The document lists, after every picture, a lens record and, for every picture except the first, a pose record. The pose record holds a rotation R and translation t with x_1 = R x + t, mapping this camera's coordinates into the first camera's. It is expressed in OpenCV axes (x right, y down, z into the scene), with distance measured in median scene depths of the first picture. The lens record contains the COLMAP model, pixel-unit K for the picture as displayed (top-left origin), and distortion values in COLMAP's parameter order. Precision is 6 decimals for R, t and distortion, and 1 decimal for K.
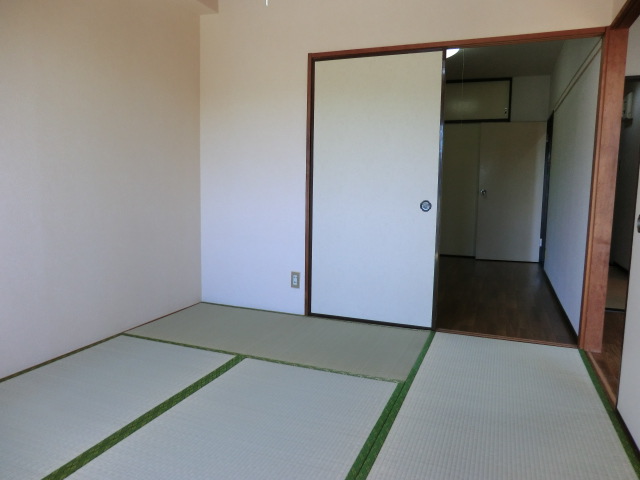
lens RADIAL K [[459.7, 0, 320.0], [0, 459.7, 240.0], [0, 0, 1]] dist [-0.114712, 0.115602]
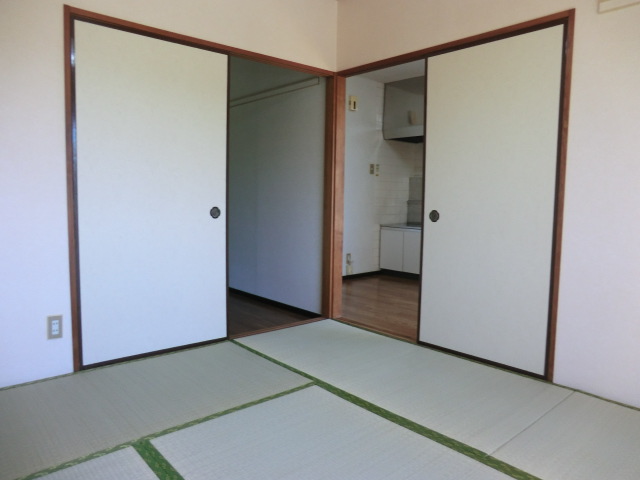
lens RADIAL K [[459.7, 0, 320.0], [0, 459.7, 240.0], [0, 0, 1]] dist [-0.114712, 0.115602]
pose [[0.461580, -0.092660, 0.882246, -0.514899], [0.098982, 0.993699, 0.052580, -0.045815], [-0.881559, 0.063056, 0.467844, 0.361511]]
